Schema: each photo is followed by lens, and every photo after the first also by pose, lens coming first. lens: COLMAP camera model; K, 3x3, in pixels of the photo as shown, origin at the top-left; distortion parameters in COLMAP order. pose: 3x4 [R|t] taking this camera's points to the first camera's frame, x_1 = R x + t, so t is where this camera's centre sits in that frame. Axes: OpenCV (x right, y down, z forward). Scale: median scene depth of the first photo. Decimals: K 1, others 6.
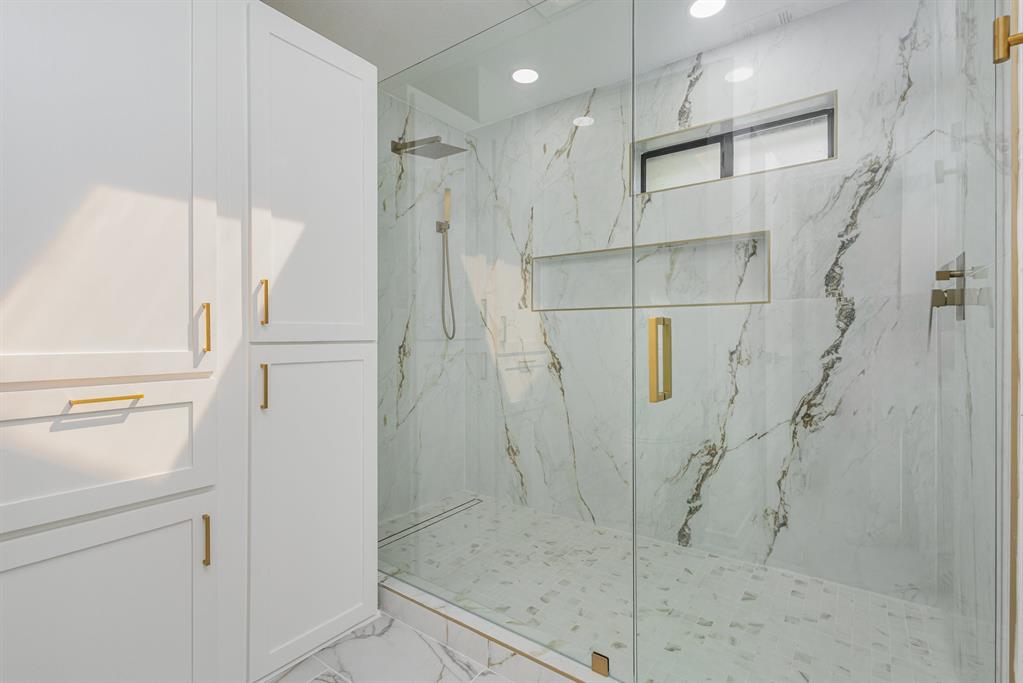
lens RADIAL K [[472.3, 0, 507.4], [0, 472.3, 334.0], [0, 0, 1]] dist [0.009059, -0.002803]
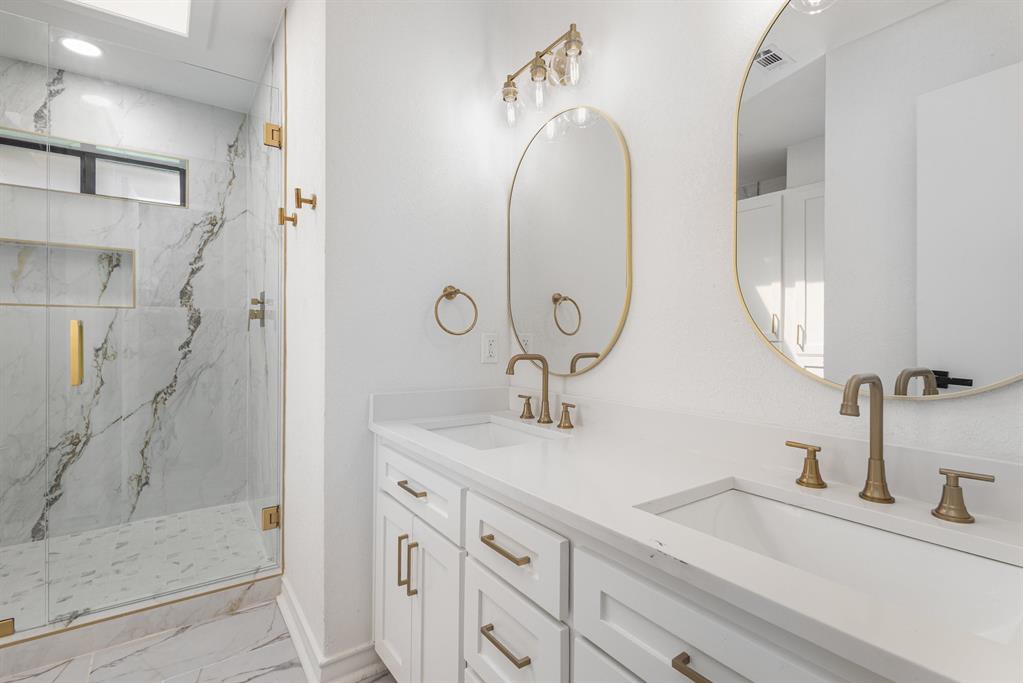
lens RADIAL K [[472.3, 0, 506.7], [0, 472.3, 337.0], [0, 0, 1]] dist [0.009059, -0.002803]
pose [[0.306356, -0.000260, 0.951917, -0.332121], [-0.004809, 0.999987, 0.001820, 0.002226], [-0.951905, -0.005136, 0.306350, -0.308728]]
